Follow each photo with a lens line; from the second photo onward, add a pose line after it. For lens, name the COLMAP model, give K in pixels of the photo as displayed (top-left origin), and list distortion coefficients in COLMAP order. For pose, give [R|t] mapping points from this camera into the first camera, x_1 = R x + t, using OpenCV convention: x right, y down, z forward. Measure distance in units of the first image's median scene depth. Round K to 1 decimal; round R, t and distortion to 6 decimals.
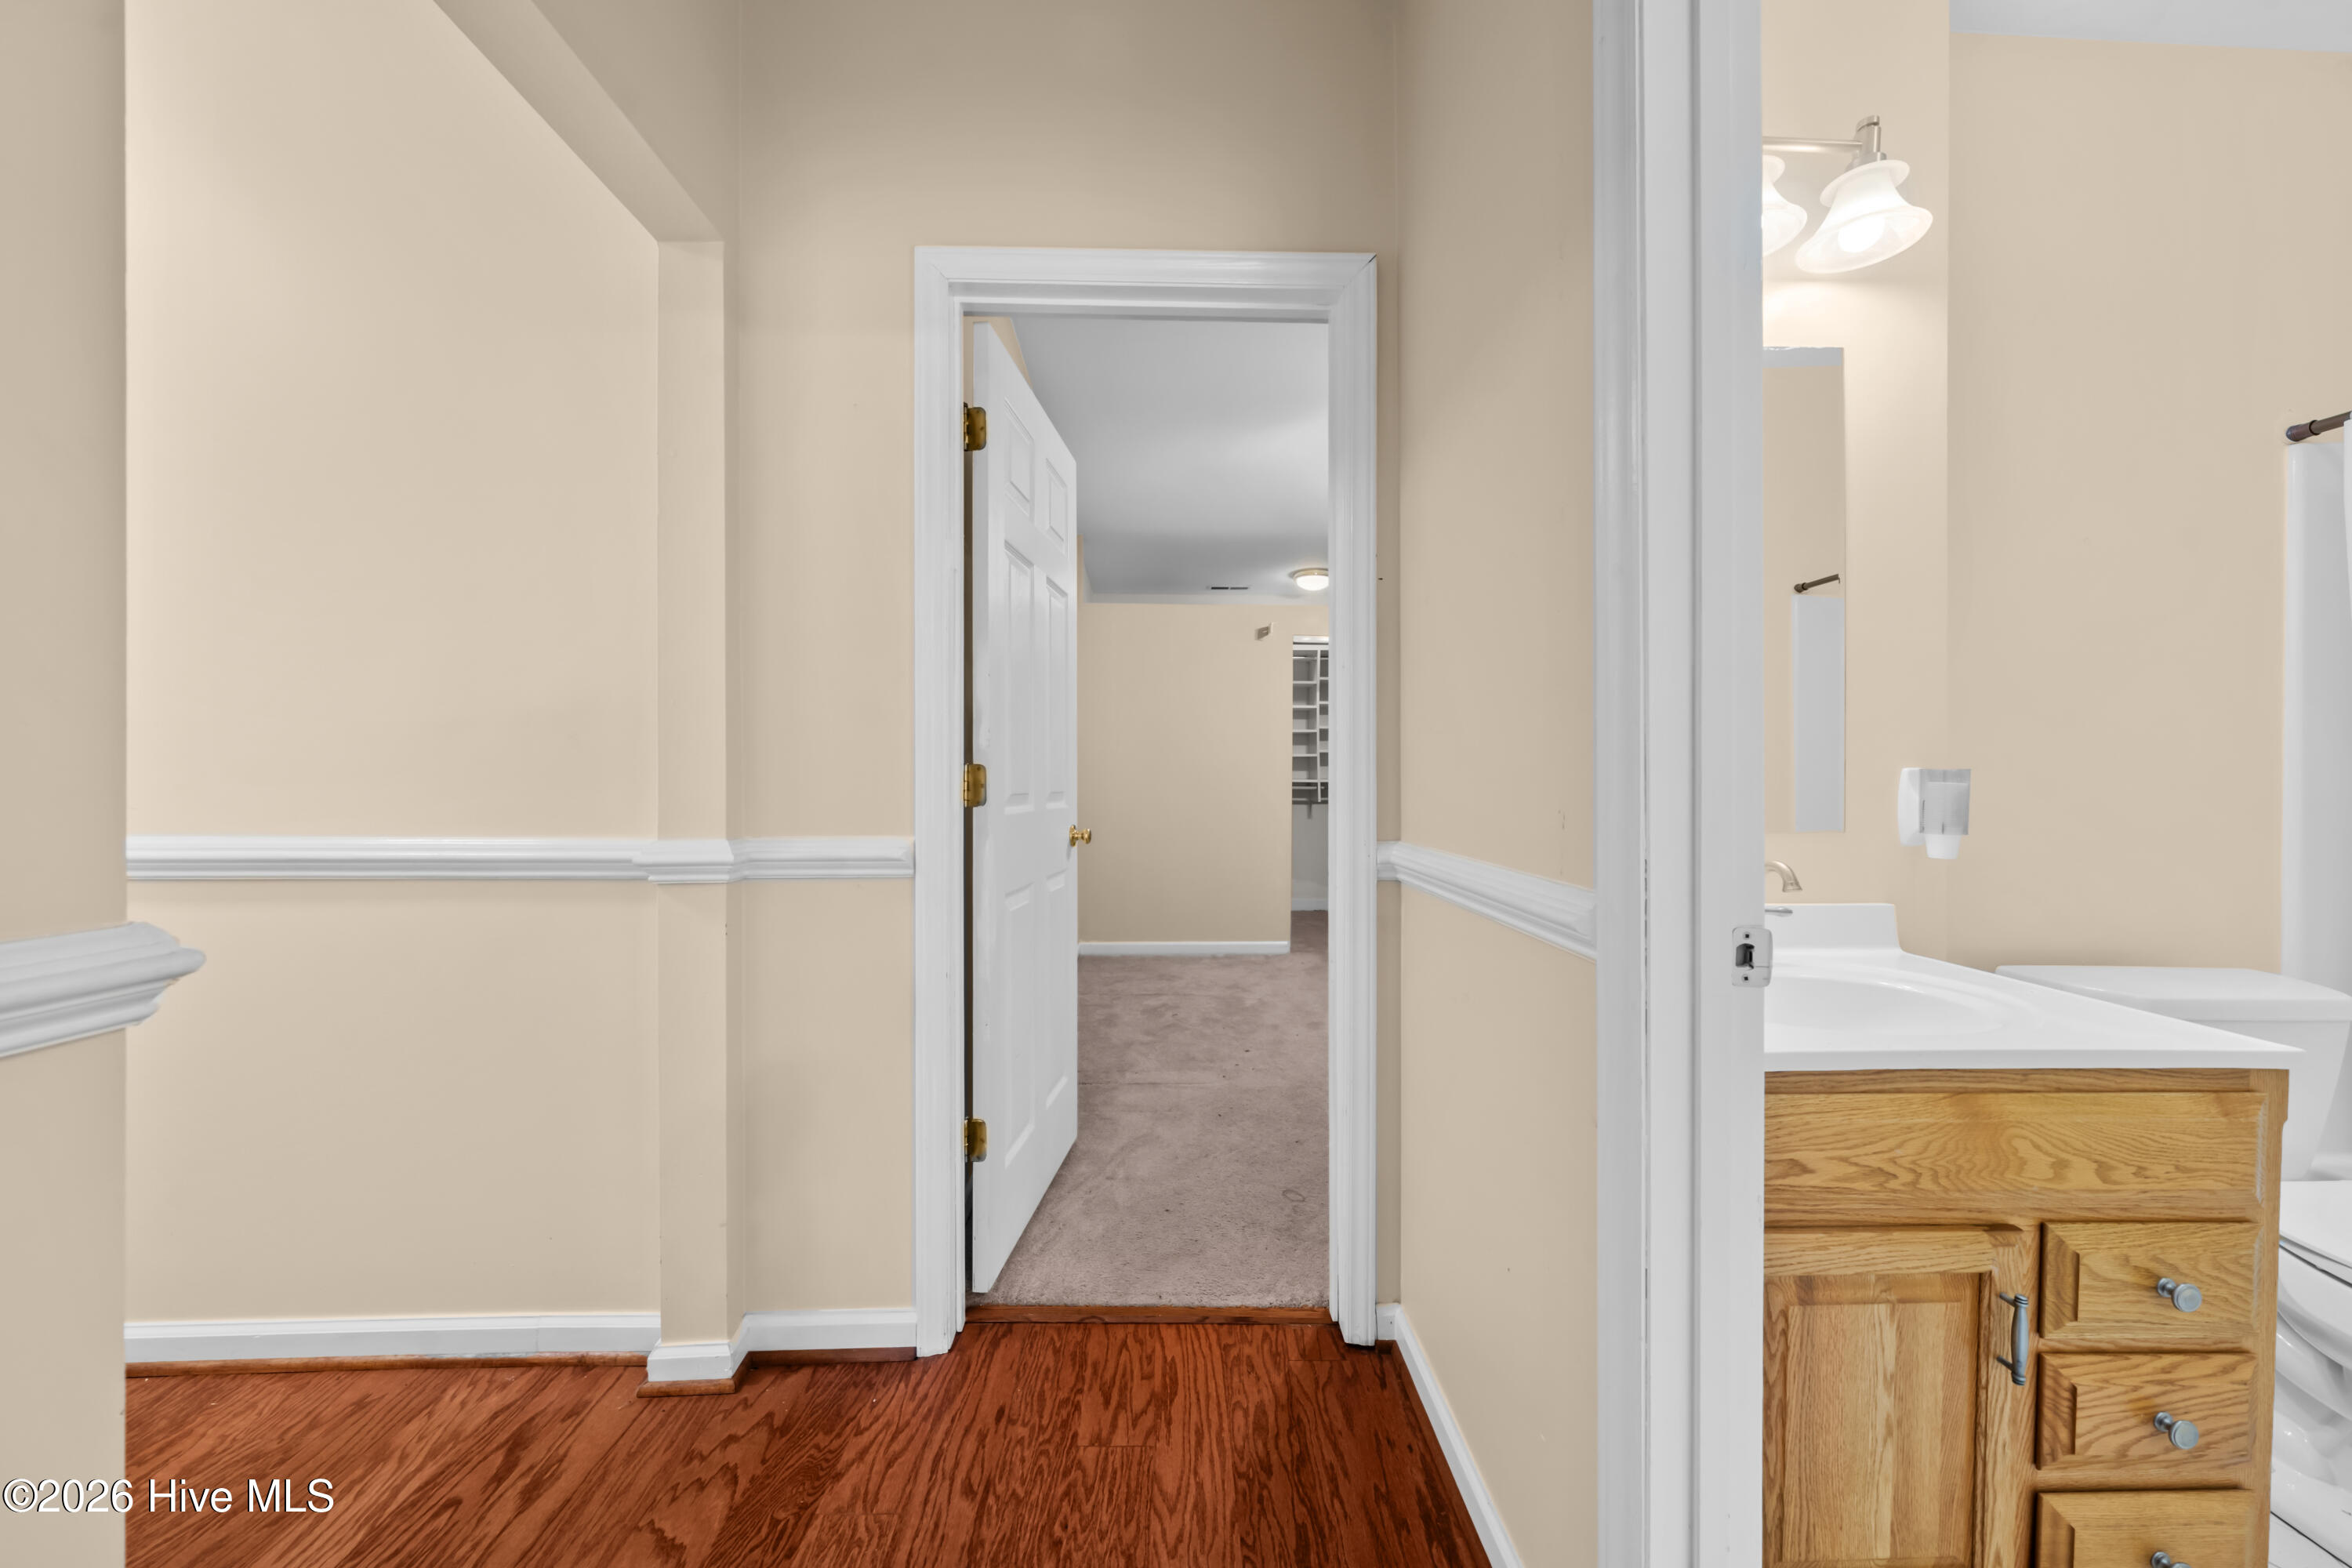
lens RADIAL K [[810.2, 0, 1172.3], [0, 810.2, 768.5], [0, 0, 1]] dist [-0.001105, 0.000291]
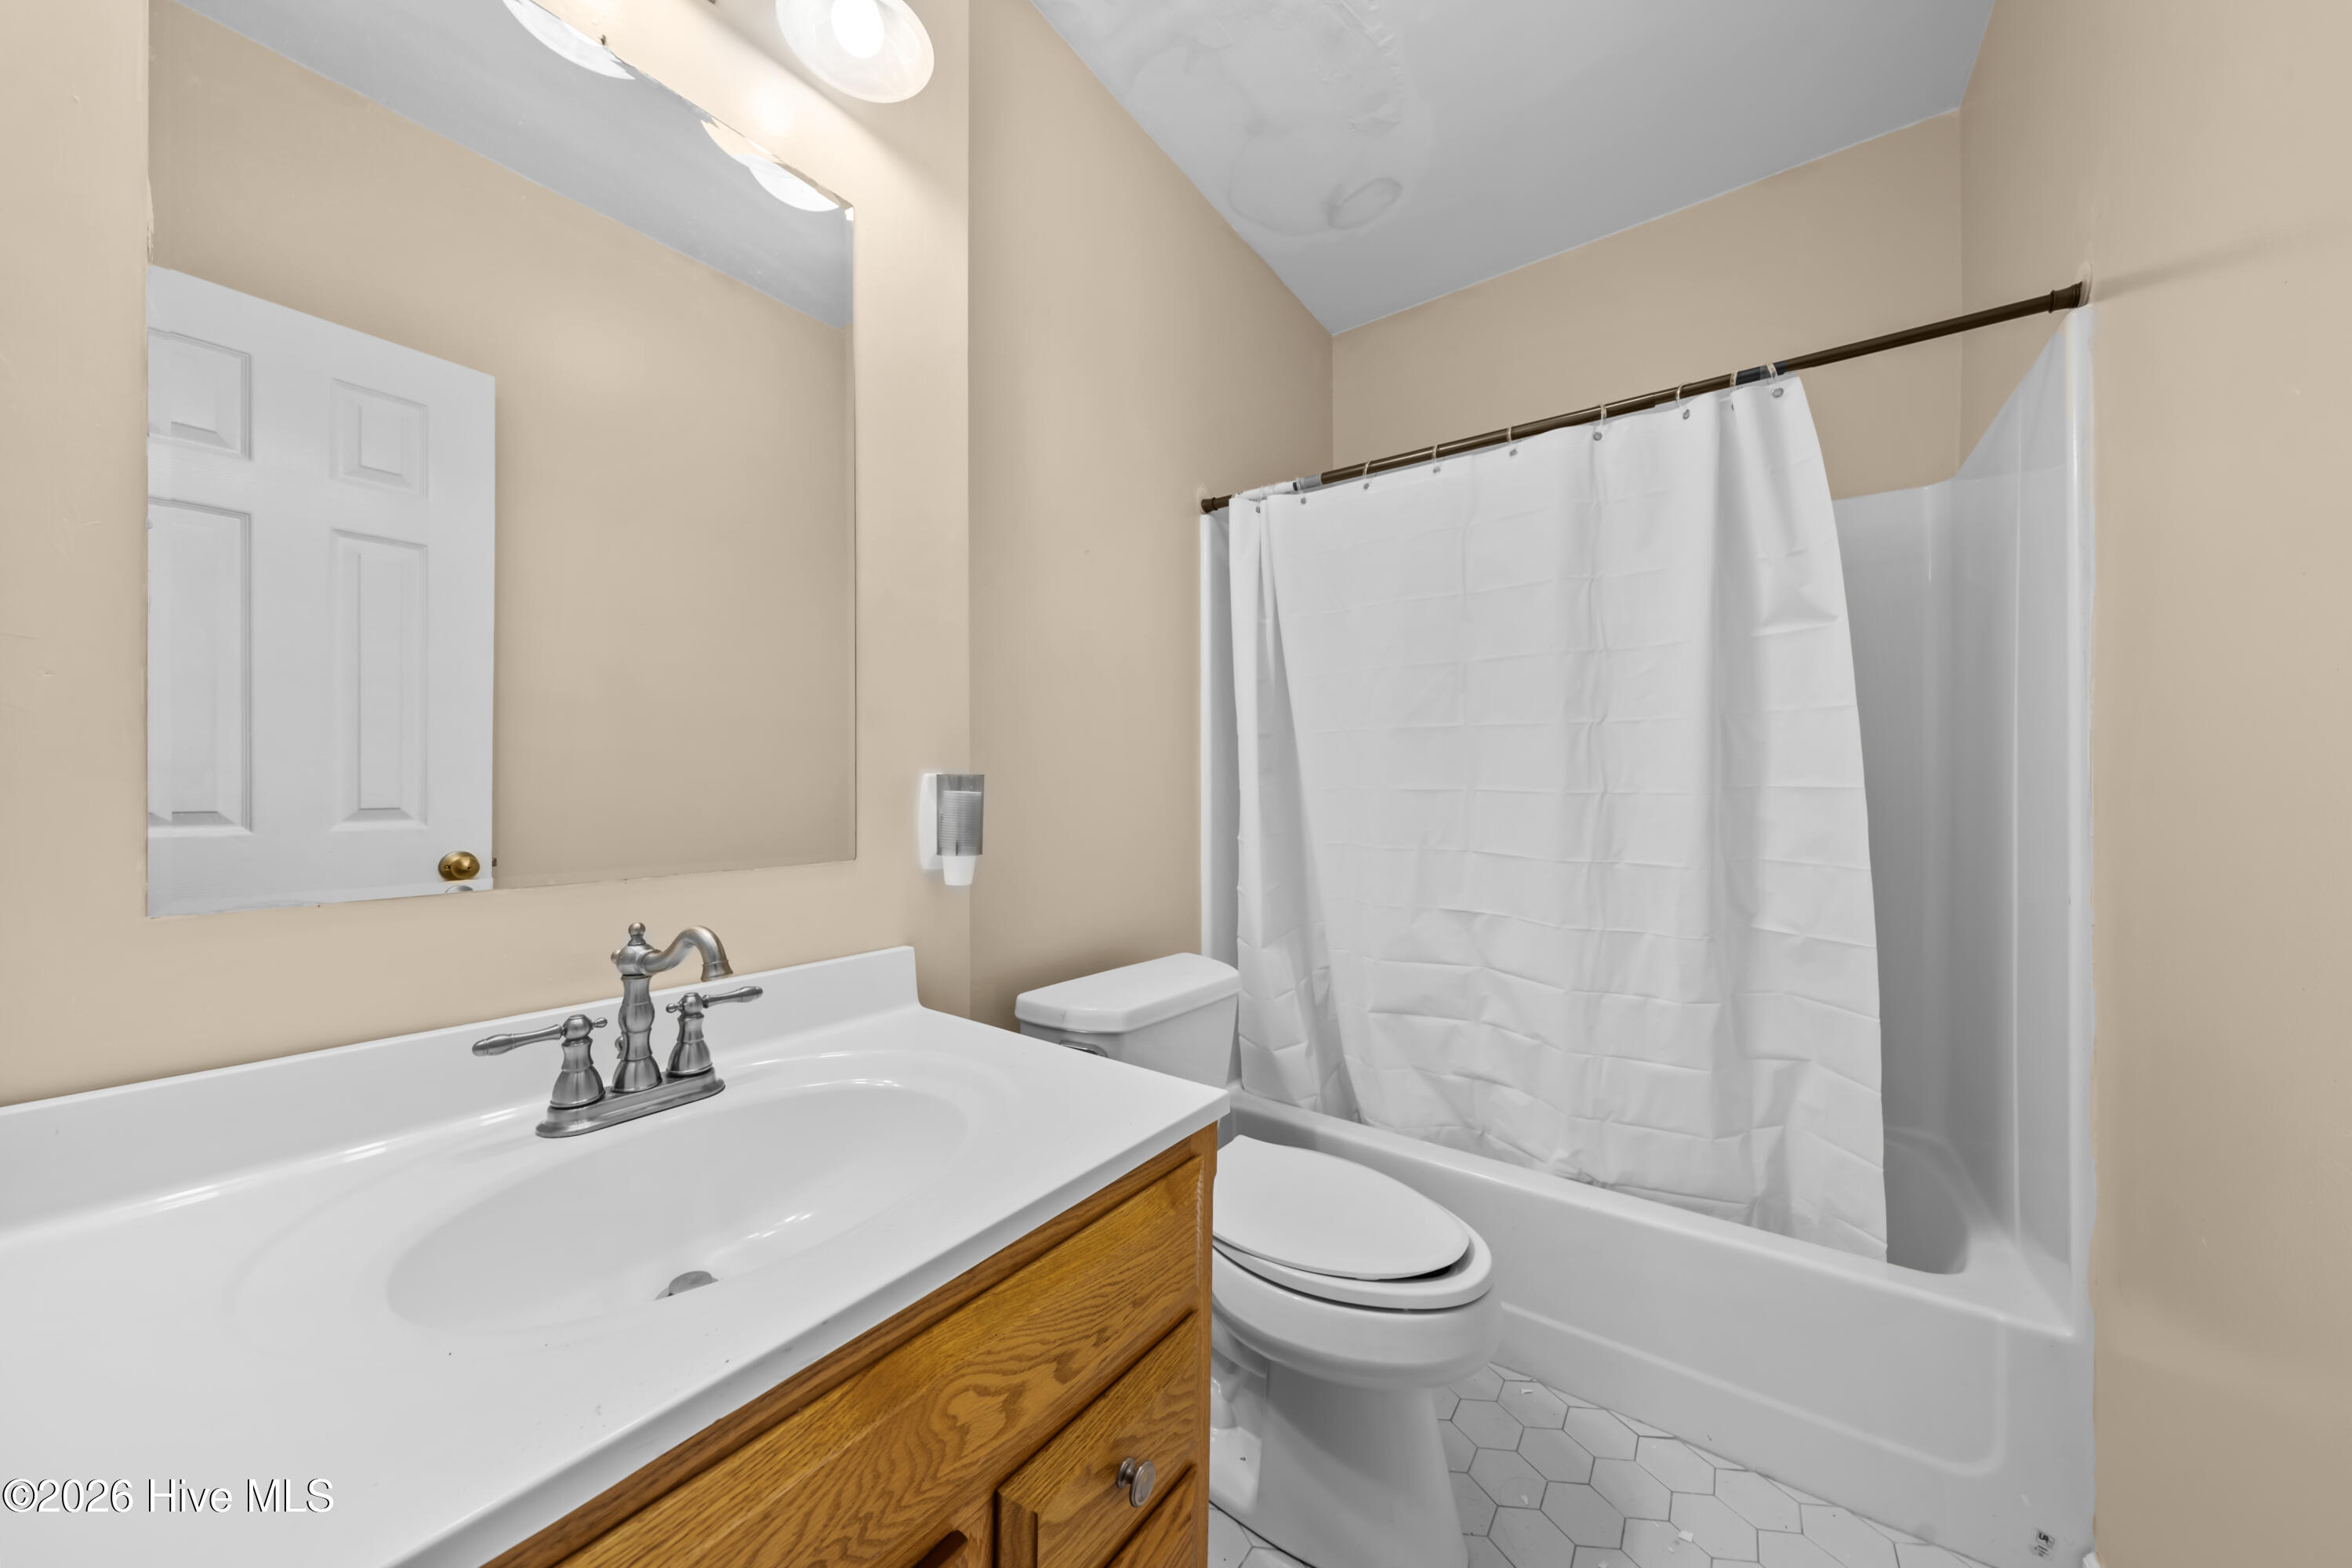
lens RADIAL K [[810.2, 0, 1172.3], [0, 810.2, 768.5], [0, 0, 1]] dist [-0.001105, 0.000291]
pose [[0.608811, 0.013097, 0.793207, 0.663095], [0.004661, 0.999787, -0.020085, 0.018088], [-0.793302, 0.015925, 0.608621, 0.509529]]
